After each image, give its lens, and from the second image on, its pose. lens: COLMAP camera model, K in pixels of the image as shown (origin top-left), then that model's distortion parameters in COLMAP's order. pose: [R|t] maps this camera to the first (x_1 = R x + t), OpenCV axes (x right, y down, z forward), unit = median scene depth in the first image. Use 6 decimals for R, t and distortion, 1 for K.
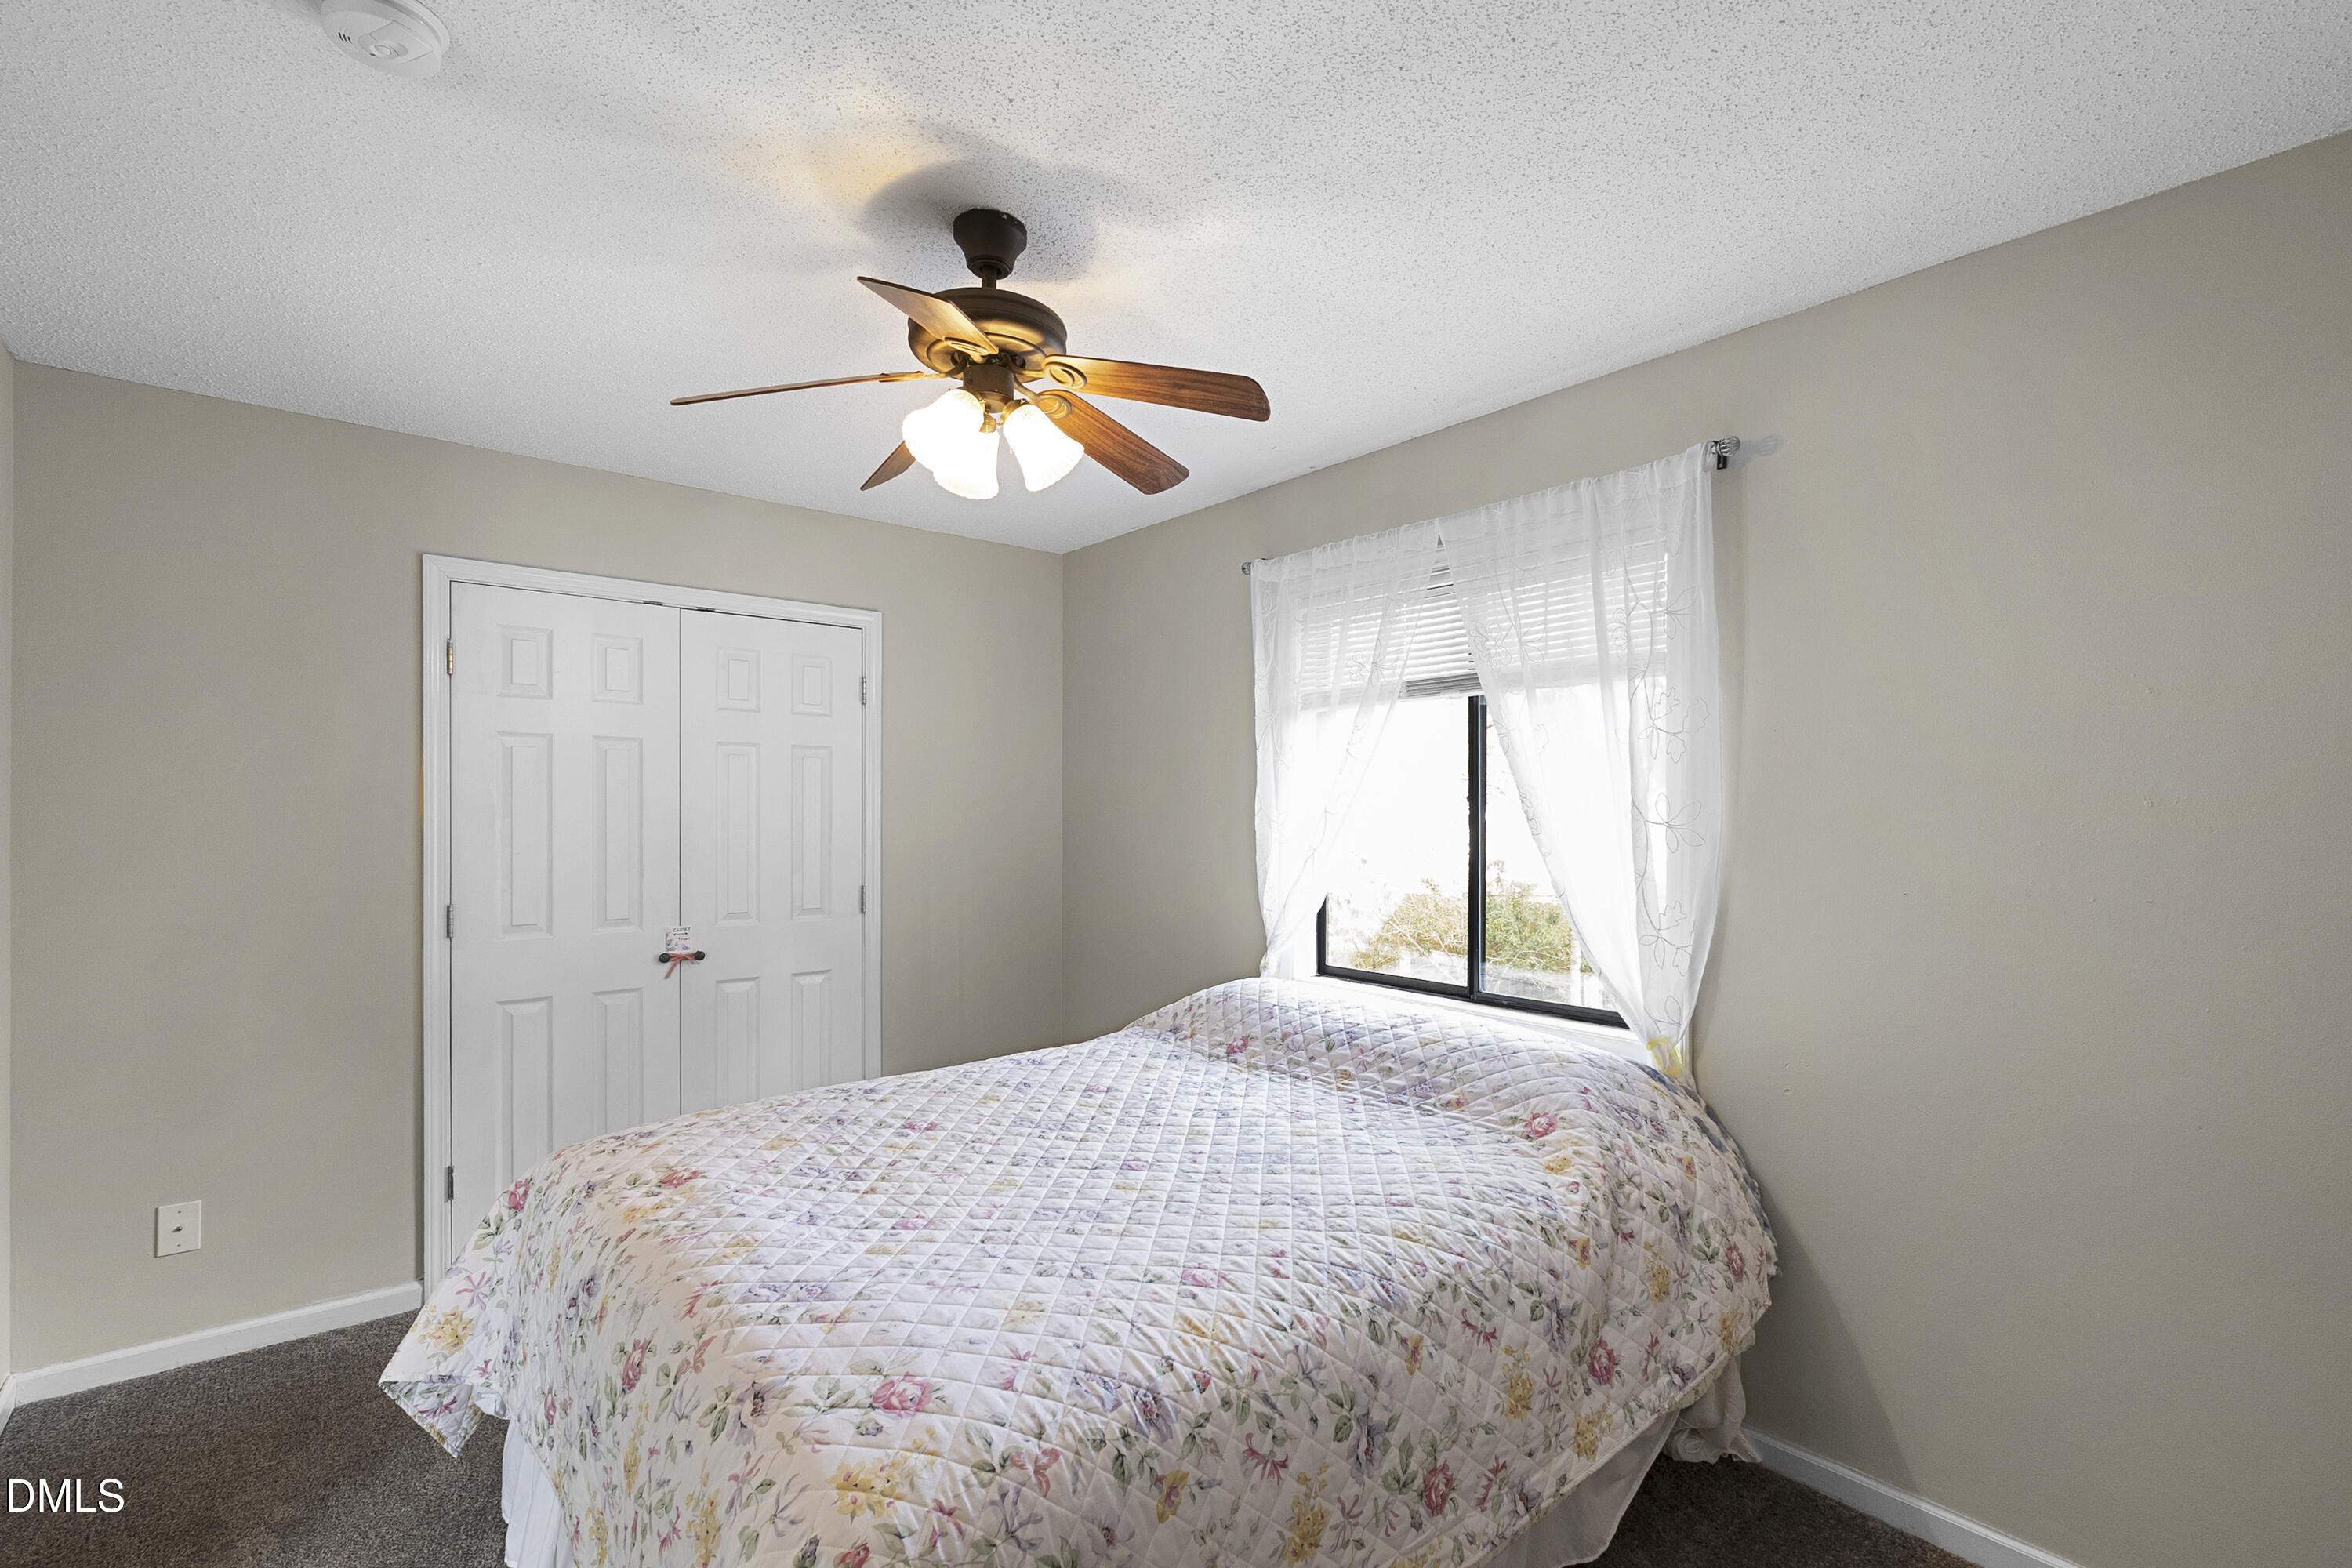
lens RADIAL K [[1046.6, 0, 1175.0], [0, 1046.6, 799.7], [0, 0, 1]] dist [-0.002402, -0.001015]
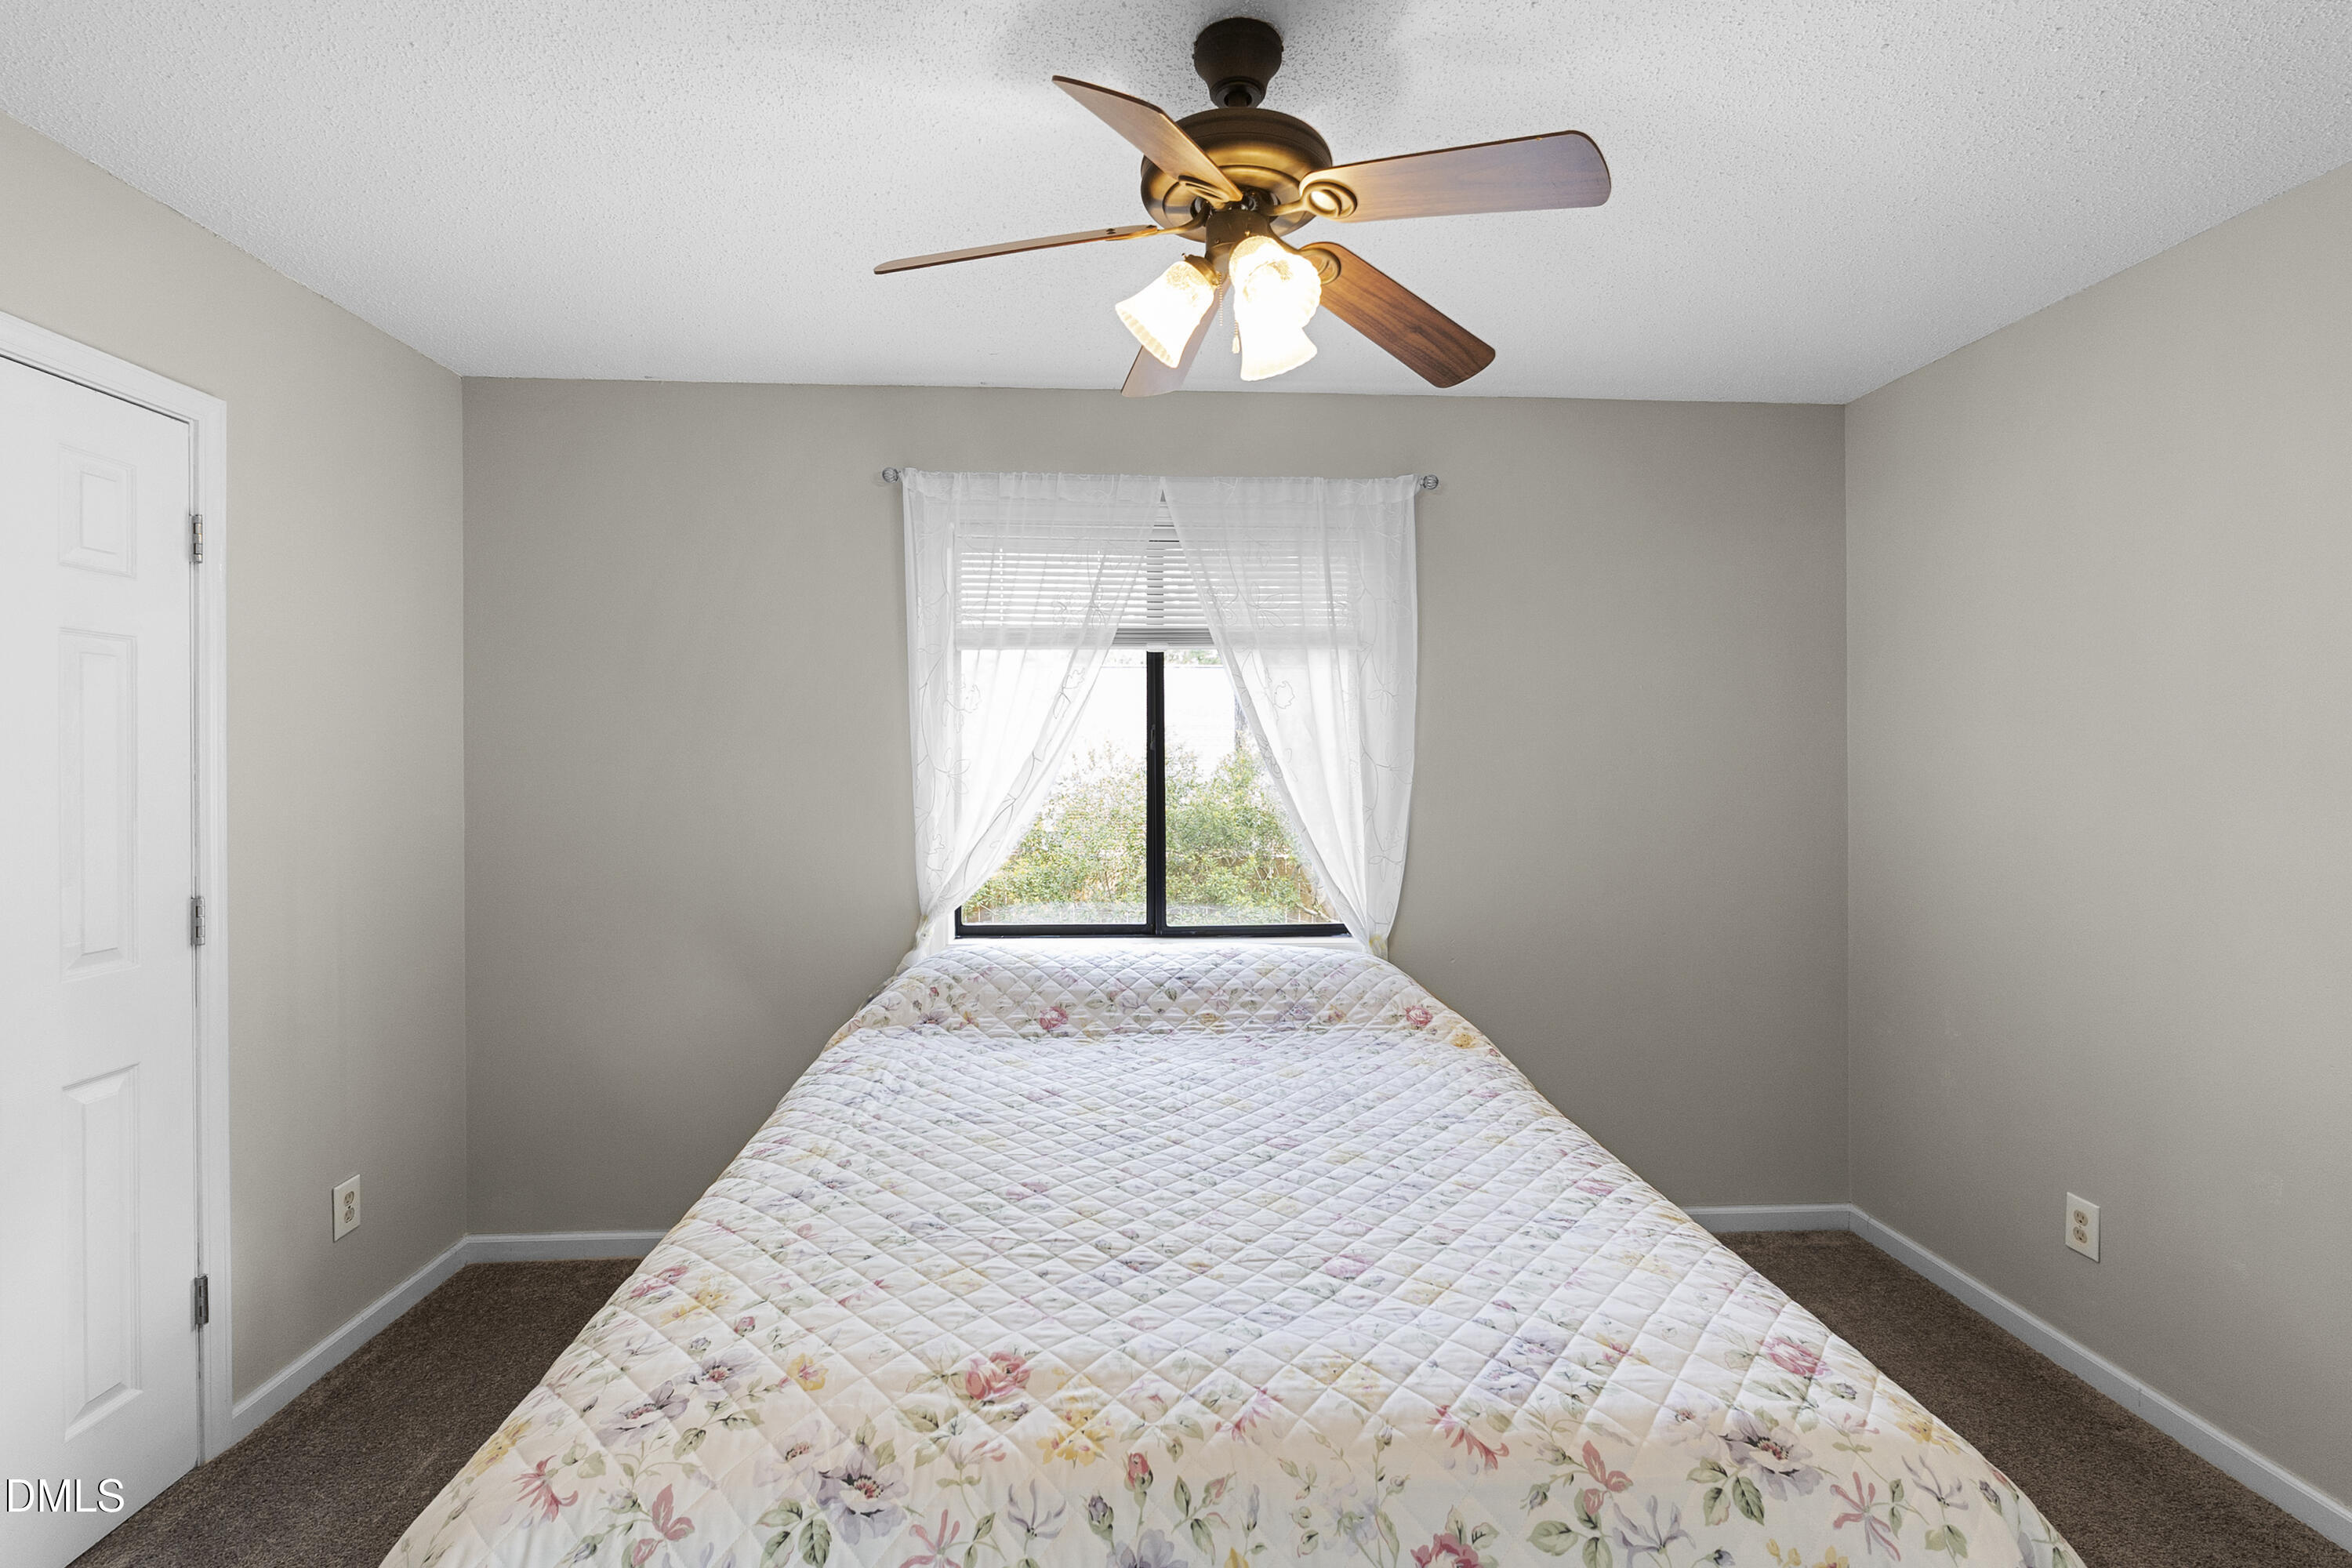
lens RADIAL K [[1040.6, 0, 1174.5], [0, 1040.6, 754.3], [0, 0, 1]] dist [-0.003749, -0.000870]
pose [[0.602045, 0.001088, 0.798461, -0.676617], [-0.006731, 0.999970, 0.003712, 0.004607], [-0.798434, -0.007609, 0.602034, 0.433439]]
